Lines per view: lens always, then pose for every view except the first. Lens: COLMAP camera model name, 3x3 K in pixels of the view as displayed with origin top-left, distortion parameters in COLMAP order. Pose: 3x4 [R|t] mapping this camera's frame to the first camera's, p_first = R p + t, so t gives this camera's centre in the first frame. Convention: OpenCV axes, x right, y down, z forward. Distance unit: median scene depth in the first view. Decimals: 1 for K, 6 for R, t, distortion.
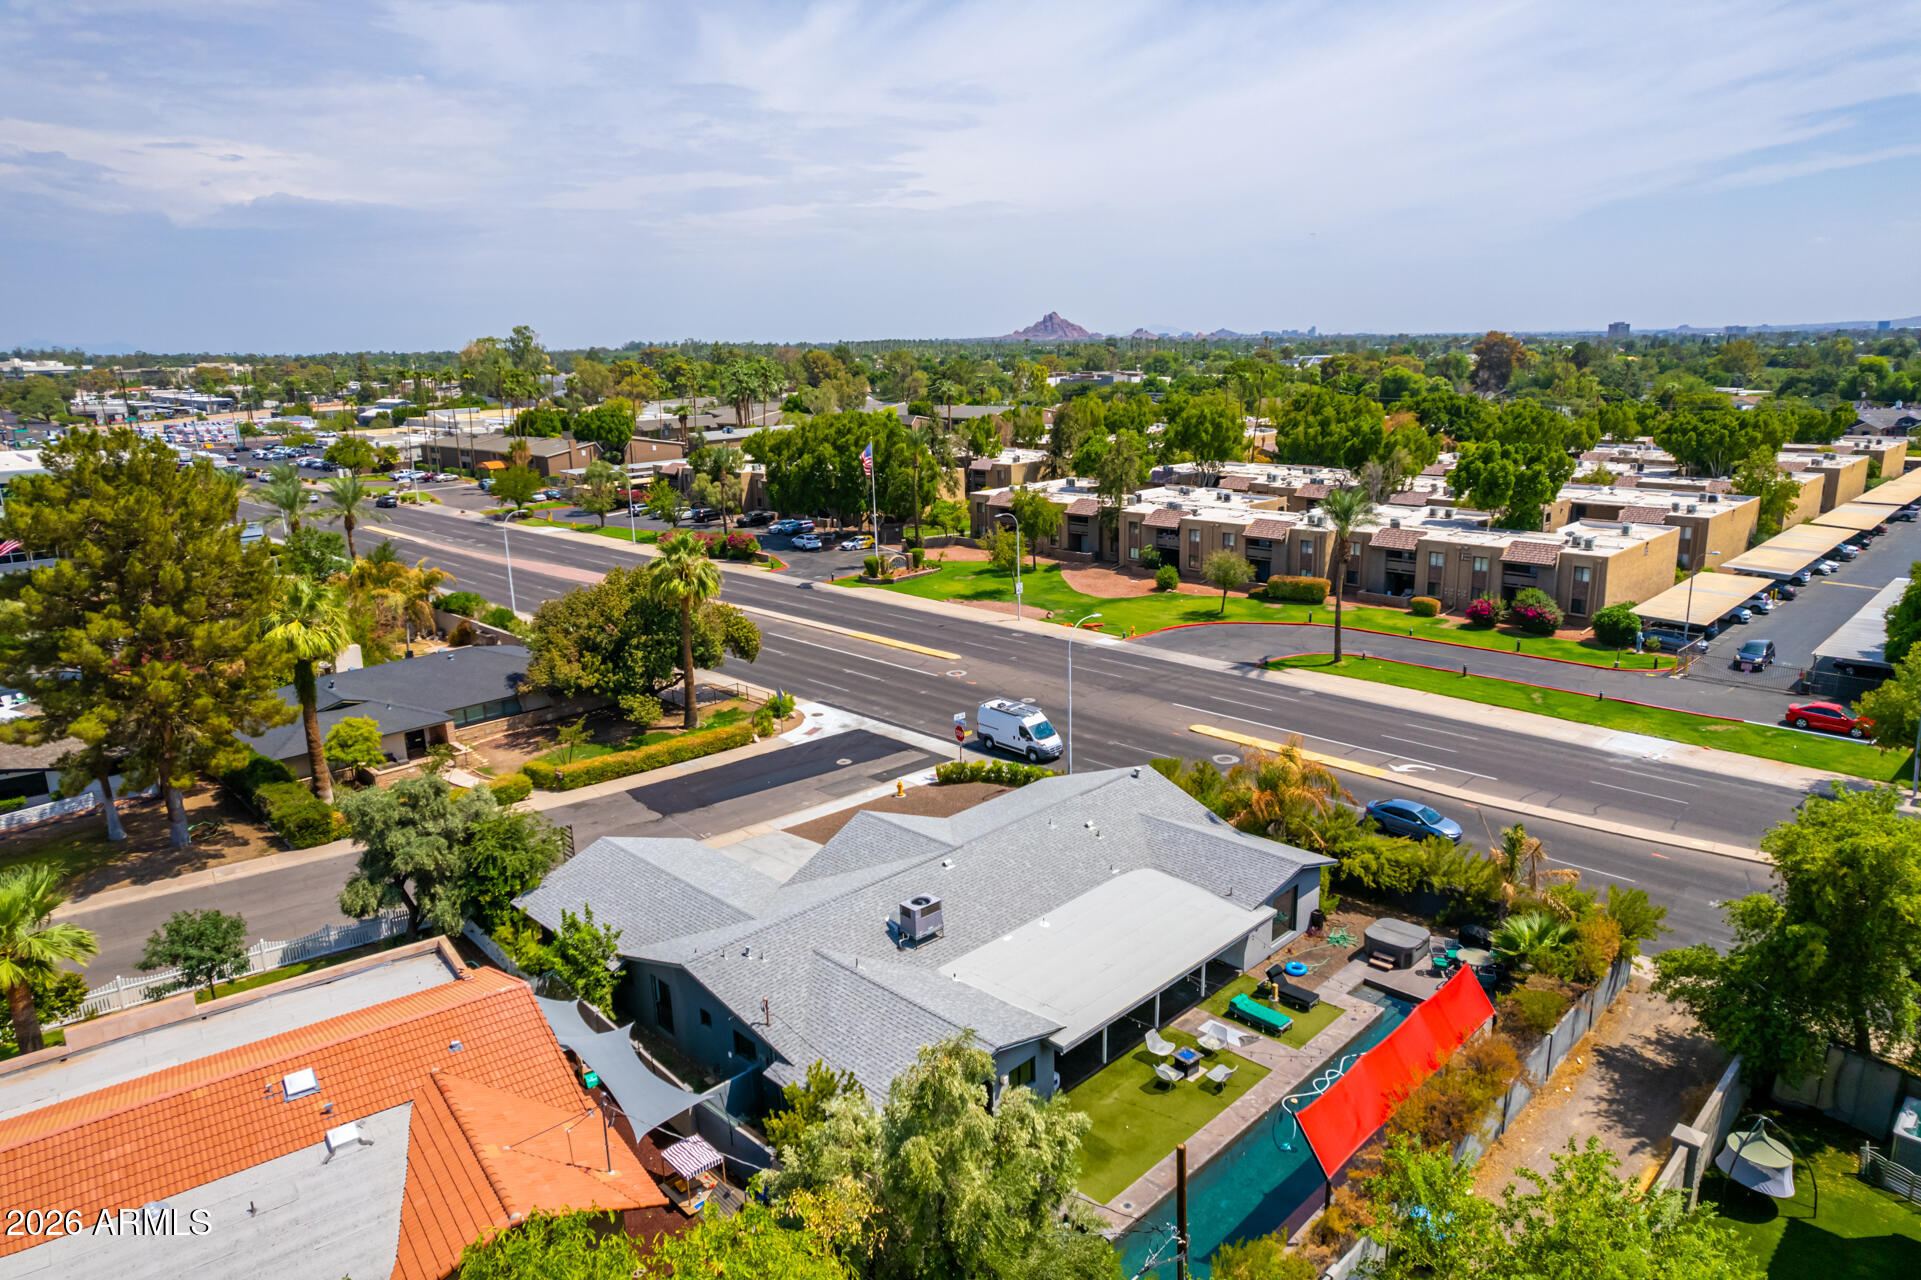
lens RADIAL K [[1225.9, 0, 968.1], [0, 1225.9, 636.8], [0, 0, 1]] dist [-0.071237, 0.068210]
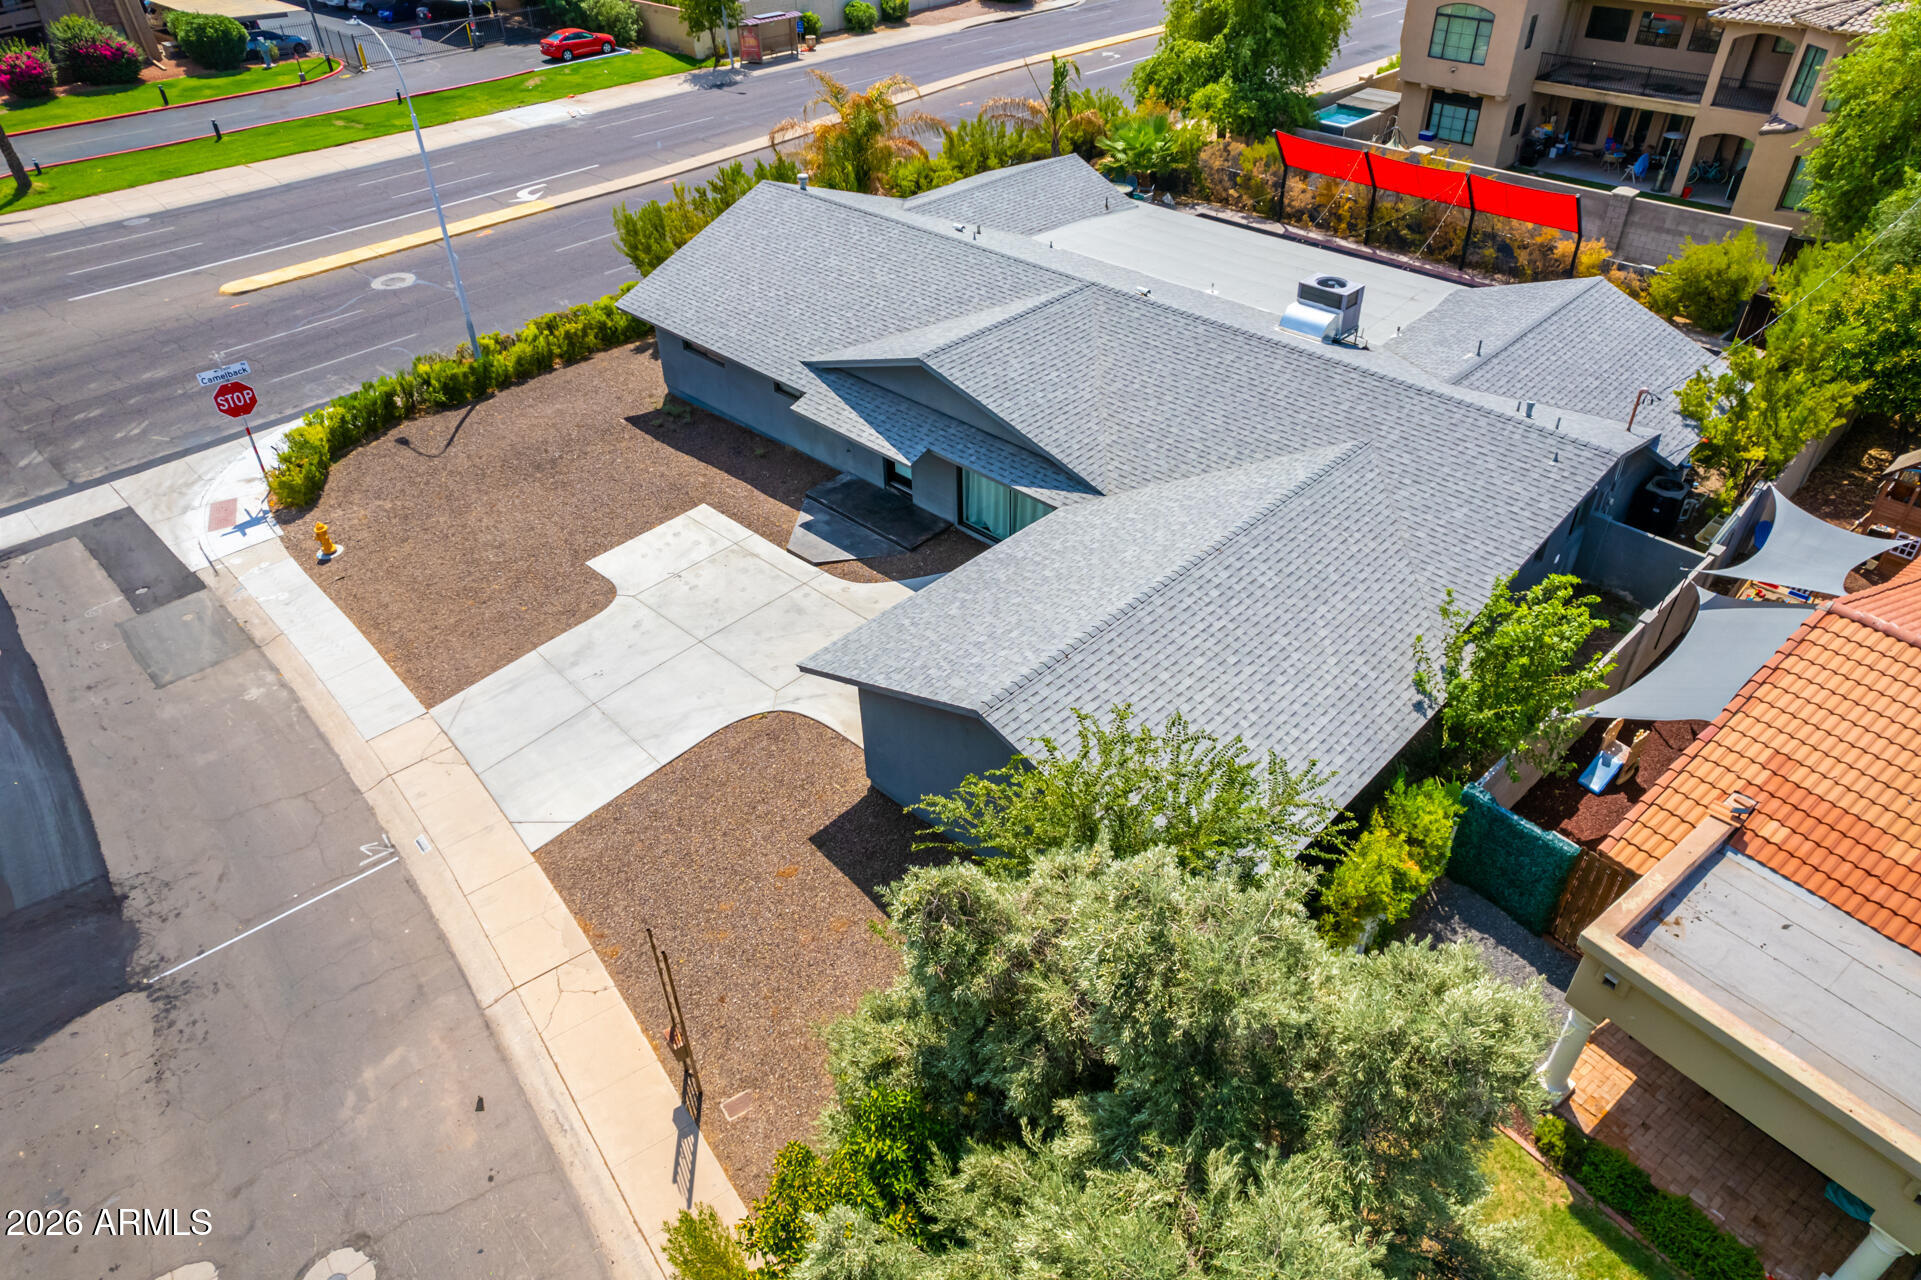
lens RADIAL K [[1225.9, 0, 968.1], [0, 1225.9, 636.8], [0, 0, 1]] dist [-0.071237, 0.068210]
pose [[-0.016339, -0.583647, 0.811843, -0.380137], [0.253289, 0.783051, 0.568045, -0.031720], [-0.967253, 0.214912, 0.135038, 0.638354]]
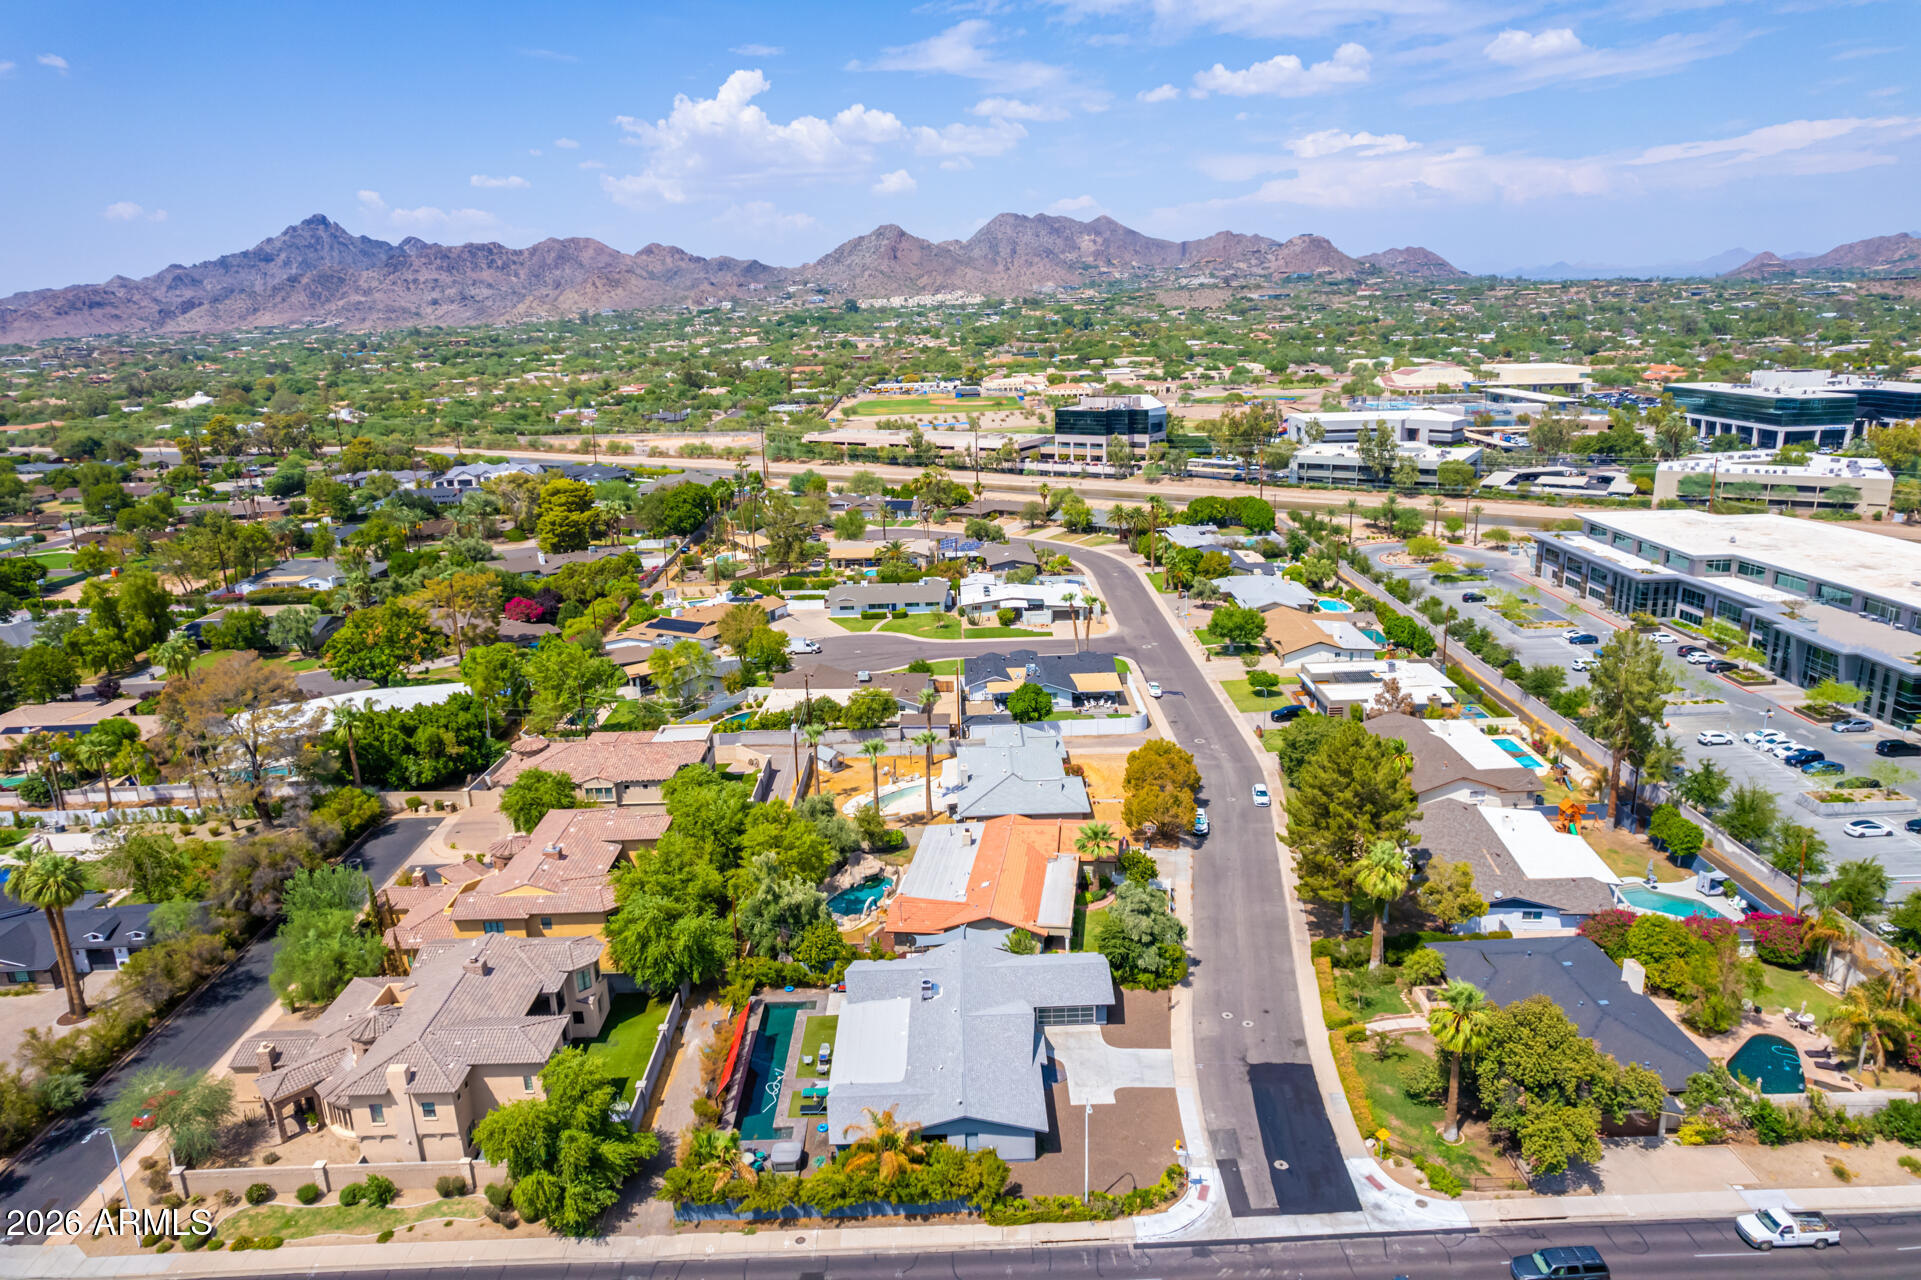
lens RADIAL K [[1225.9, 0, 968.1], [0, 1225.9, 636.8], [0, 0, 1]] dist [-0.071237, 0.068210]
pose [[-0.696879, 0.236236, -0.677164, 0.764130], [-0.122574, 0.891070, 0.437002, -0.808564], [0.706636, 0.387540, -0.592012, 1.237239]]
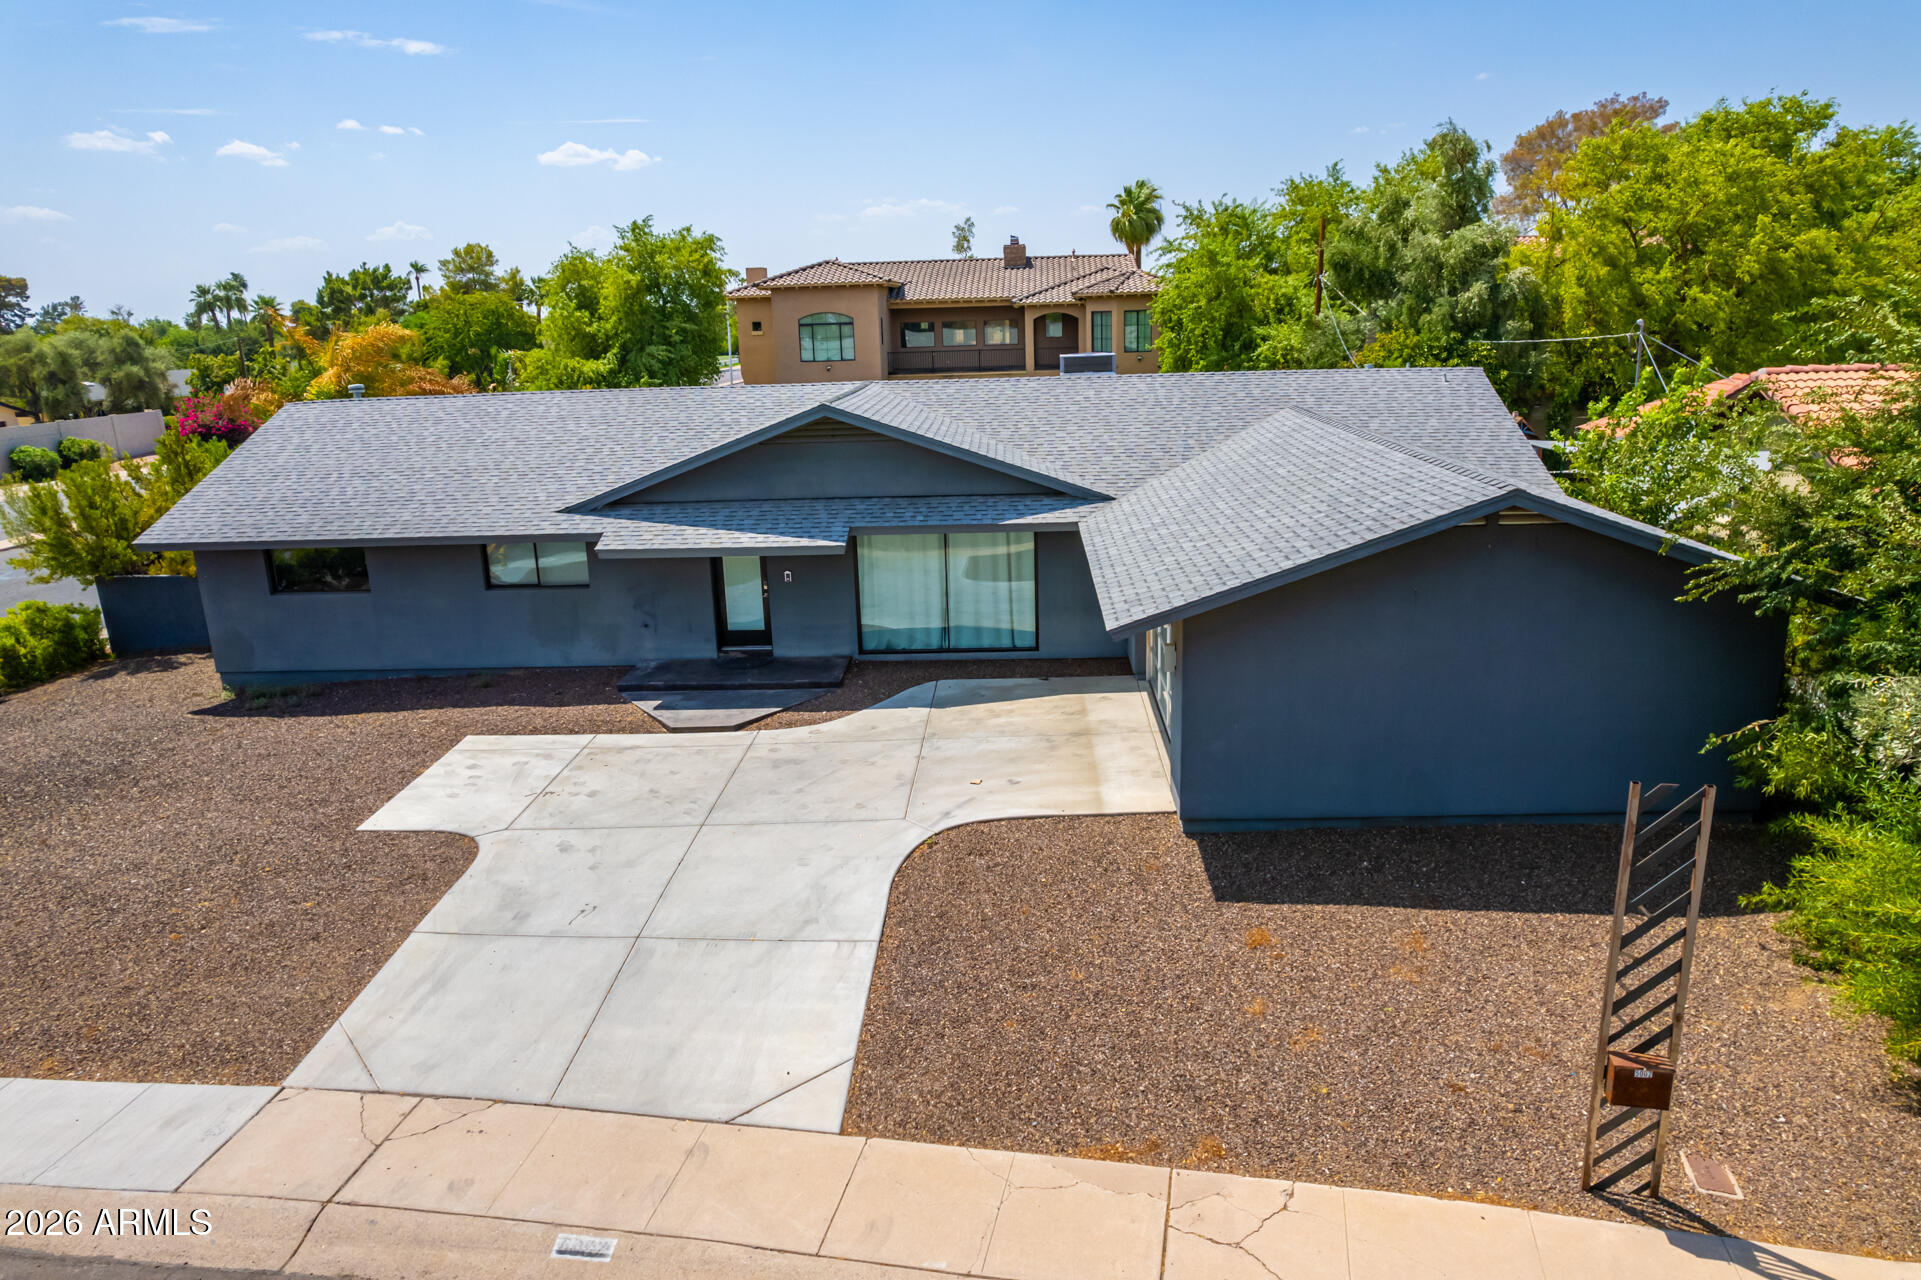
lens RADIAL K [[1225.9, 0, 968.1], [0, 1225.9, 636.8], [0, 0, 1]] dist [-0.071237, 0.068210]
pose [[-0.672162, -0.146933, 0.725678, -0.274346], [0.221605, 0.895257, 0.386532, 0.047688], [-0.706462, 0.420626, -0.569197, 0.825849]]
